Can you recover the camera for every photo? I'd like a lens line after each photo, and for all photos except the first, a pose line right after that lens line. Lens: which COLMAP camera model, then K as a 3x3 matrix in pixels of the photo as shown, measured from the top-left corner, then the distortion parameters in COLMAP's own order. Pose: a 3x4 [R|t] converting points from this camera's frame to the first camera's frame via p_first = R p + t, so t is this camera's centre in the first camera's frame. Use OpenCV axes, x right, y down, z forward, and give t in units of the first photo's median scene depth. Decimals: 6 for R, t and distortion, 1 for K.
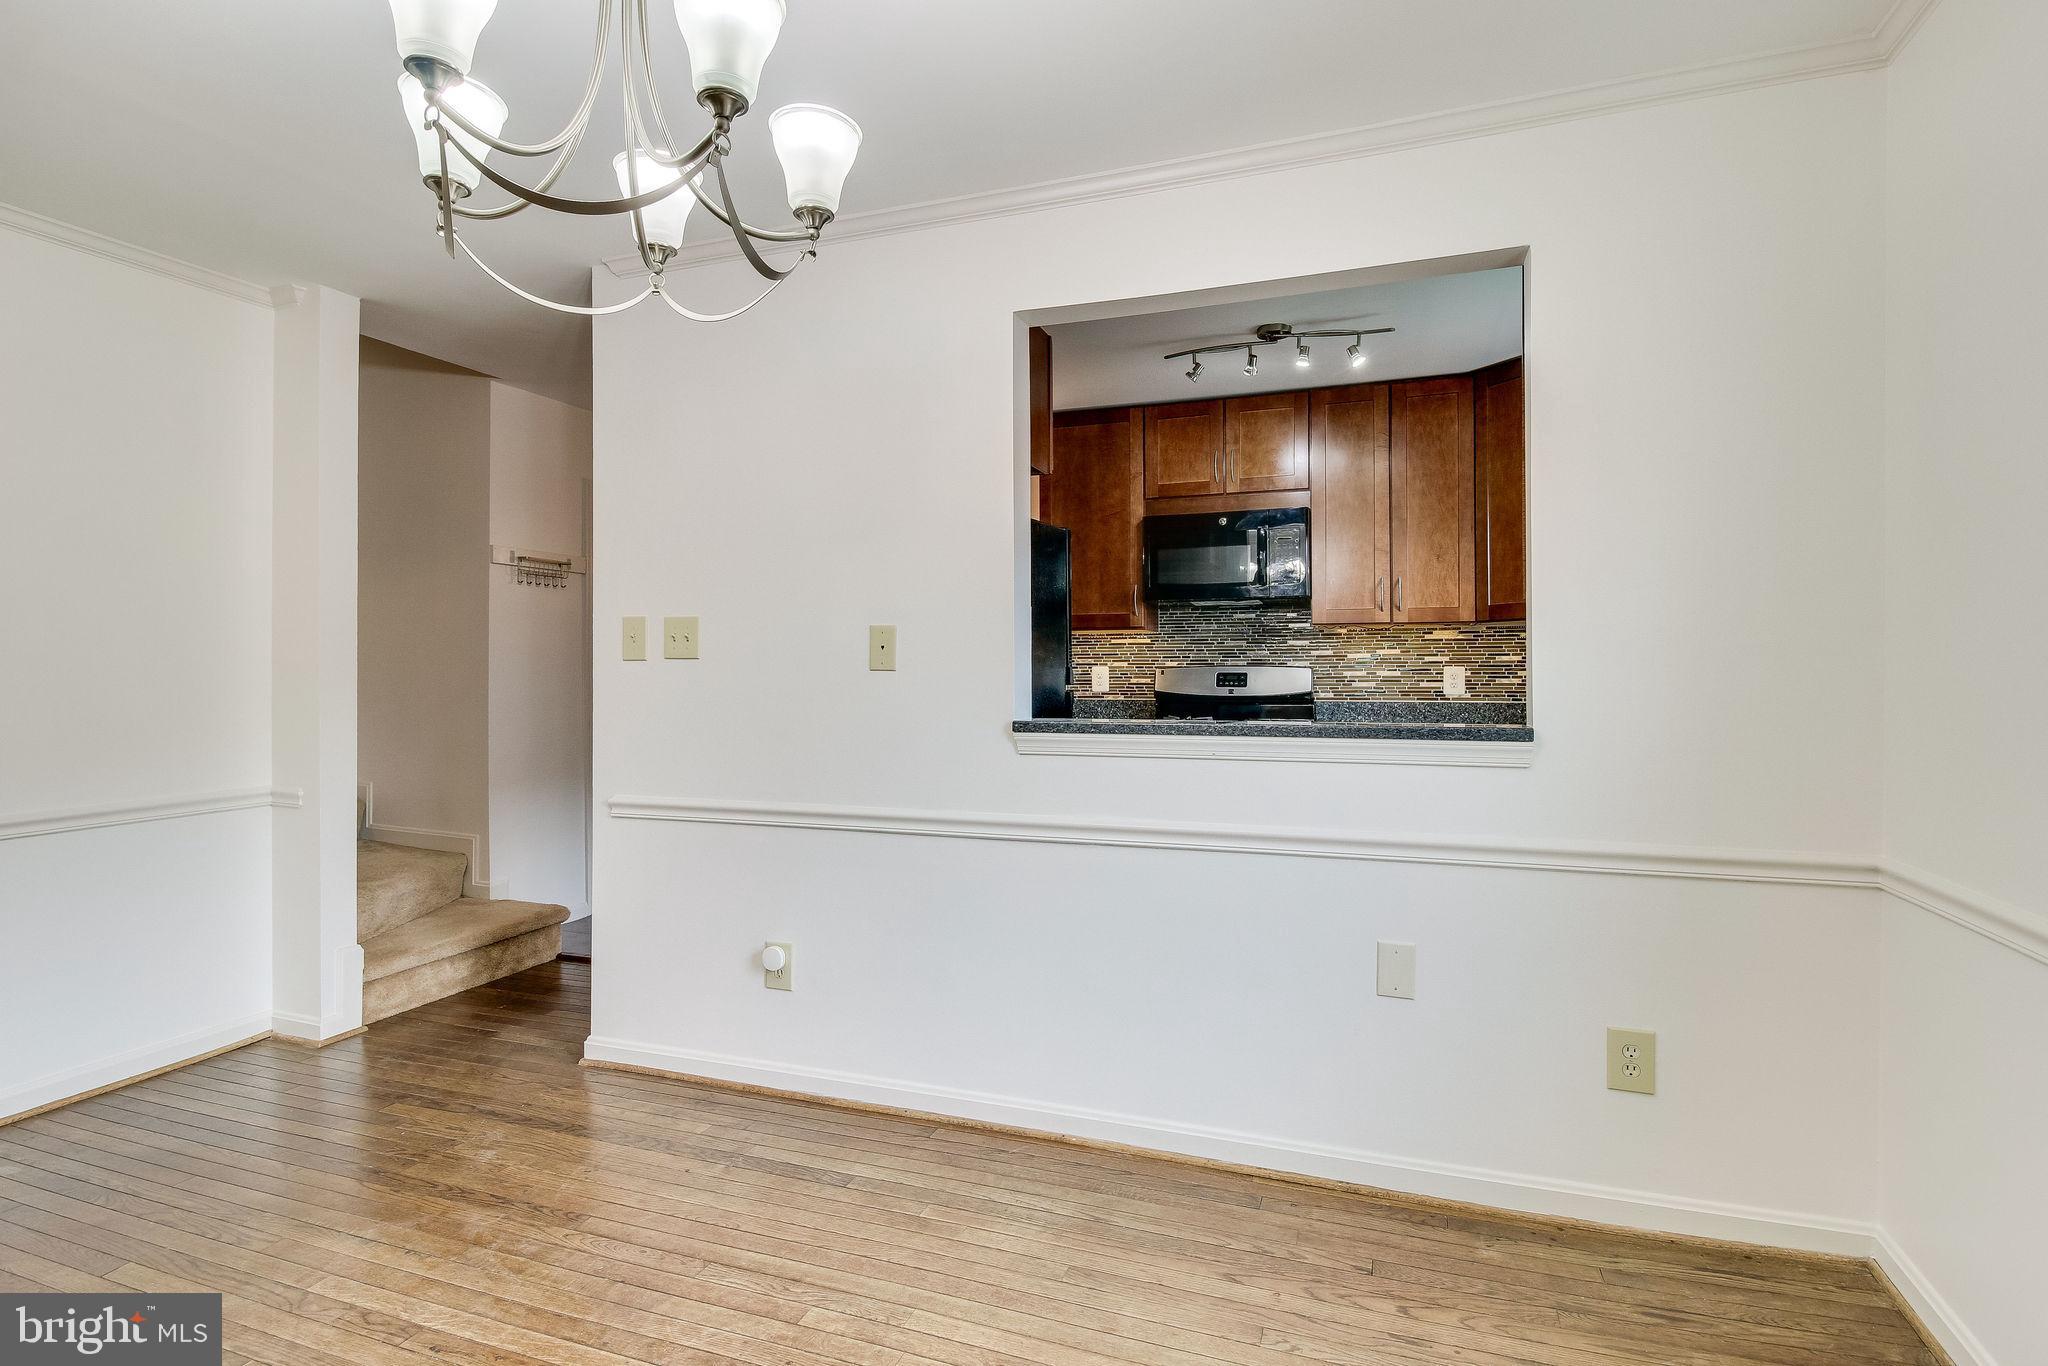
lens RADIAL K [[1044.4, 0, 1023.0], [0, 1044.4, 670.0], [0, 0, 1]] dist [0.002638, -0.010698]
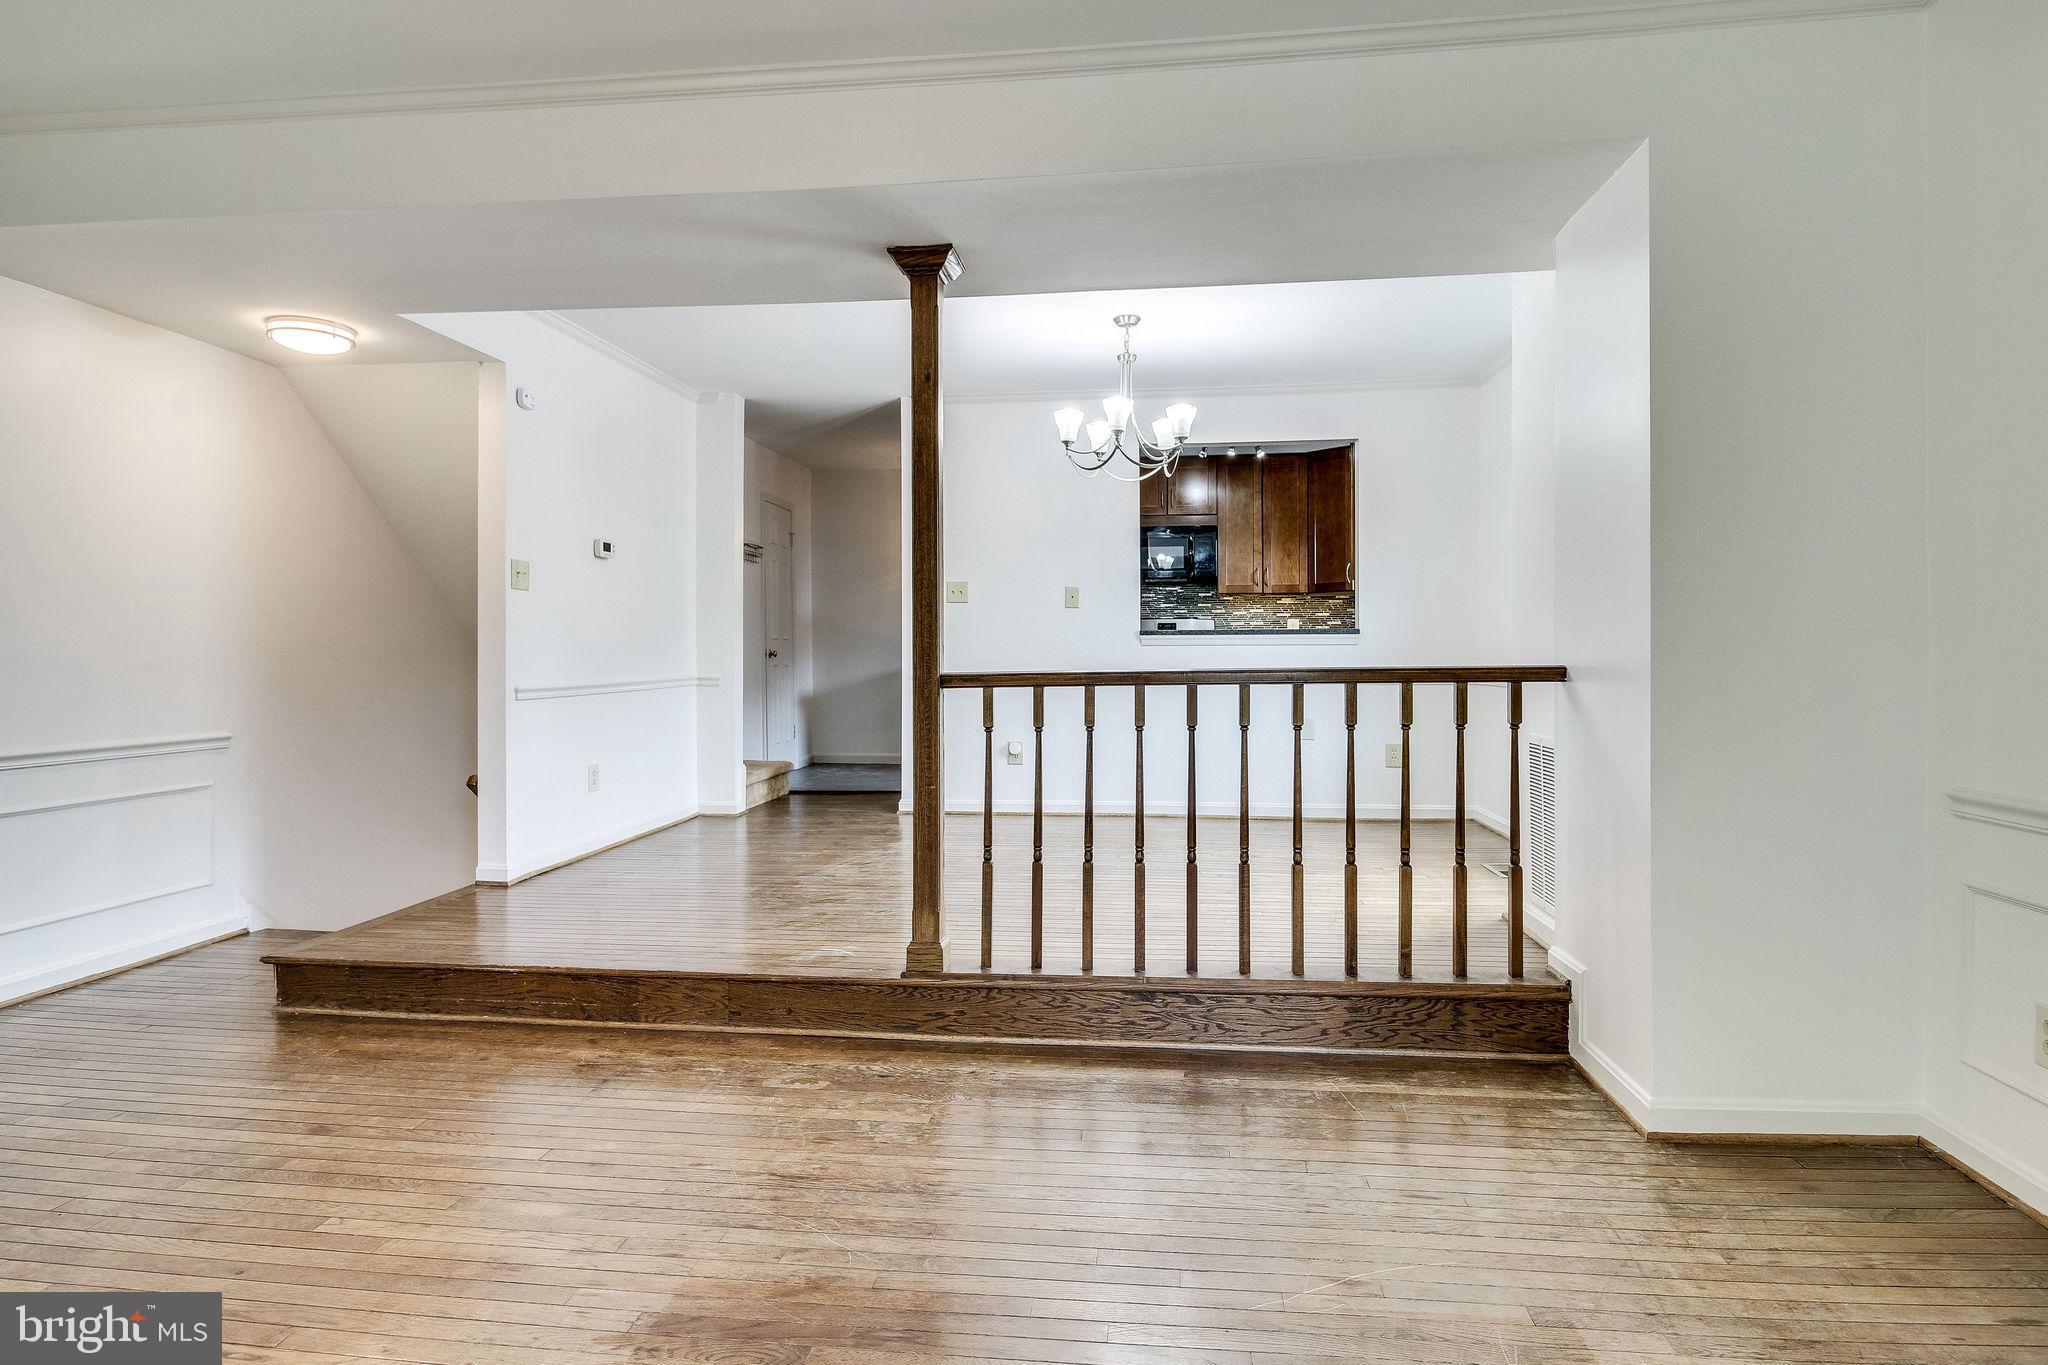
lens RADIAL K [[1141.7, 0, 1018.6], [0, 1141.7, 662.6], [0, 0, 1]] dist [0.004483, -0.012923]
pose [[0.973111, -0.000061, 0.230338, -0.638618], [-0.000765, 0.999994, 0.003498, 0.085226], [-0.230337, -0.003580, 0.973104, -1.010531]]
